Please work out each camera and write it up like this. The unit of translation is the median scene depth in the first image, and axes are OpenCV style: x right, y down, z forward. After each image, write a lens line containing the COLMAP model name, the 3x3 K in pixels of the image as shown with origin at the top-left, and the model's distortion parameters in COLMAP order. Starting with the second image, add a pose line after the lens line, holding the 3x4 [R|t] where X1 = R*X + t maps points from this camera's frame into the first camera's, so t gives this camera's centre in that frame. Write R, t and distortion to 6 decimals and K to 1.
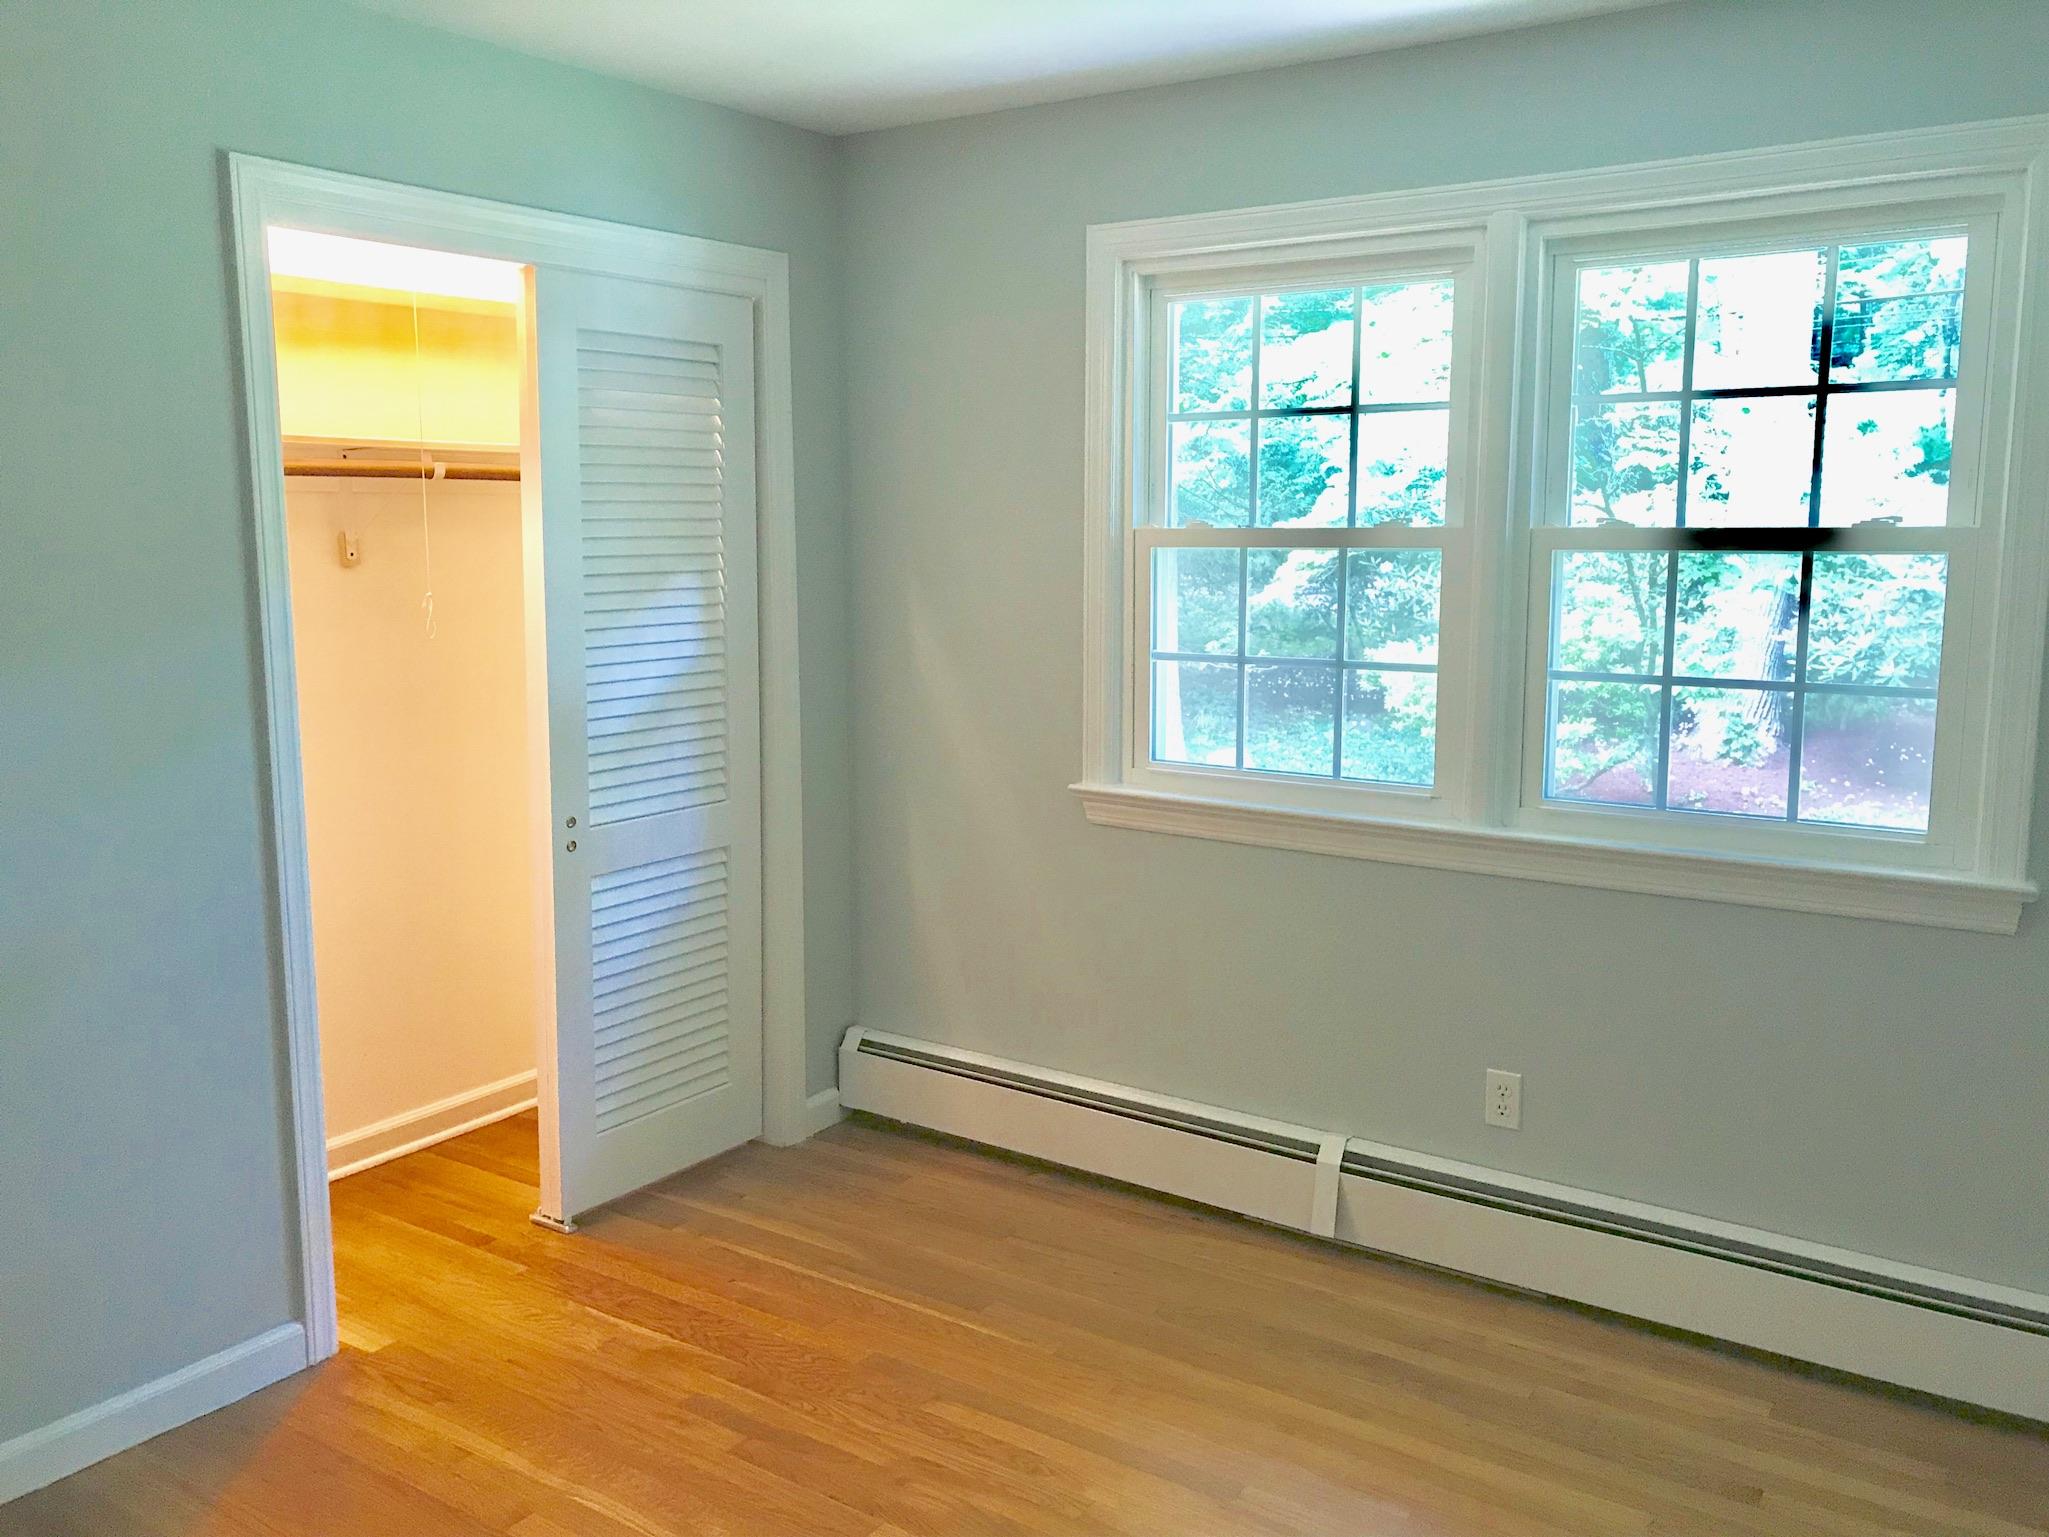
lens RADIAL K [[1675.3, 0, 1032.3], [0, 1675.3, 766.4], [0, 0, 1]] dist [0.040180, -0.011762]
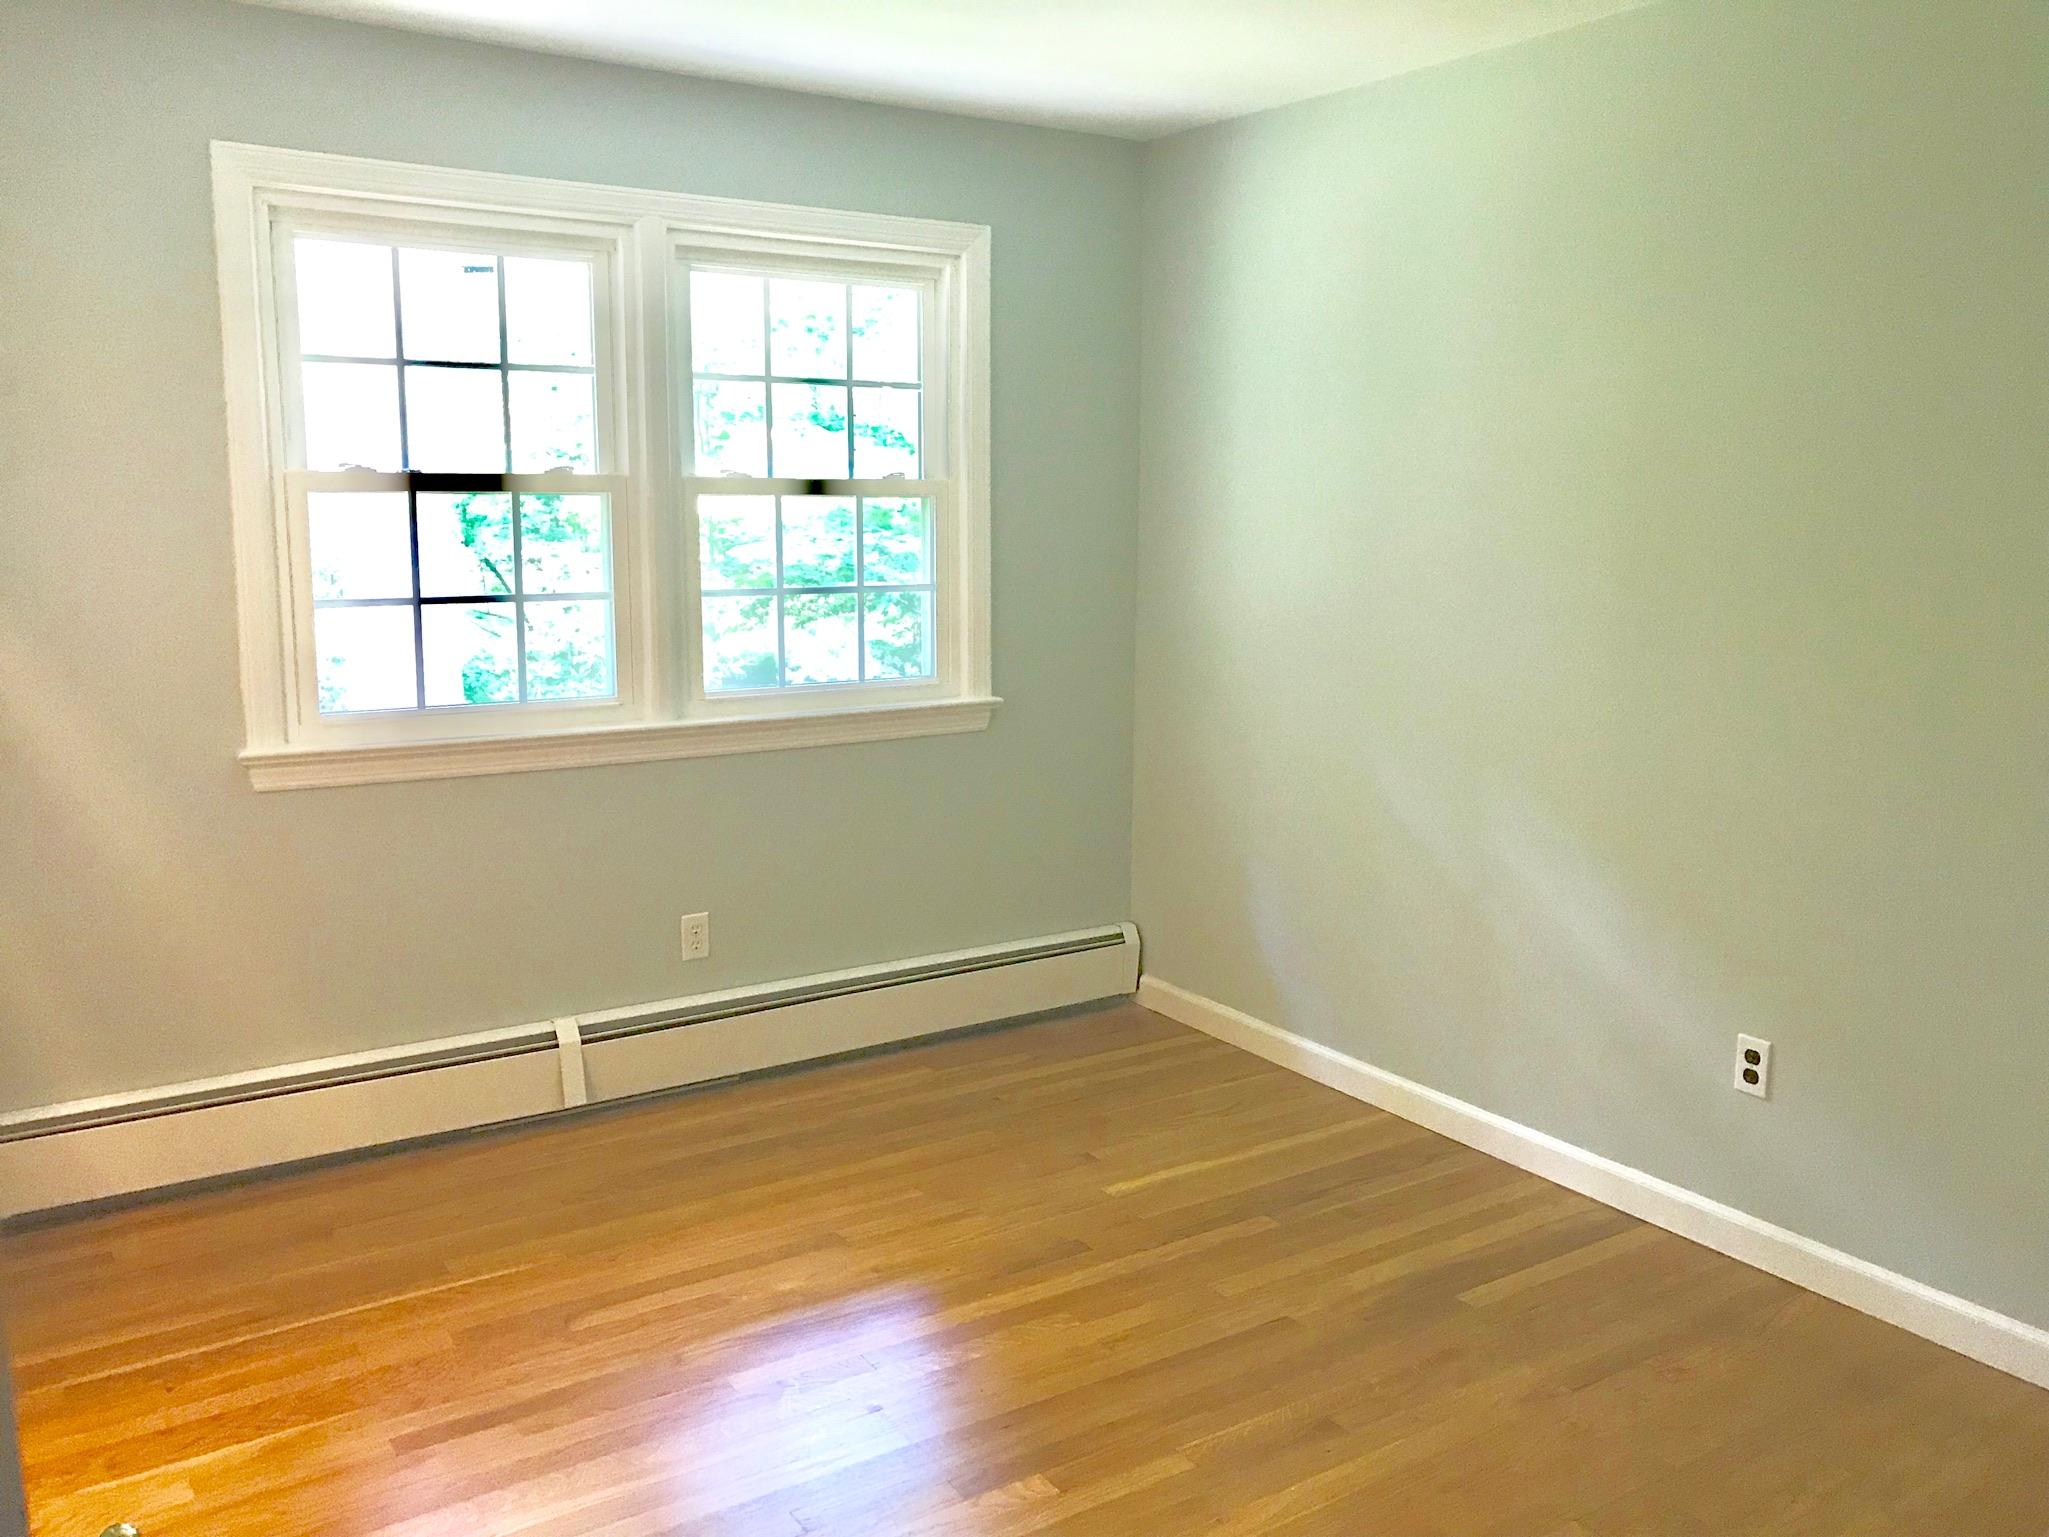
lens RADIAL K [[1675.3, 0, 1050.2], [0, 1675.3, 758.4], [0, 0, 1]] dist [0.040180, -0.011762]
pose [[0.381863, -0.152150, 0.911609, -0.733721], [0.125727, 0.985739, 0.111857, -0.038414], [-0.915627, 0.071899, 0.395546, 0.259208]]
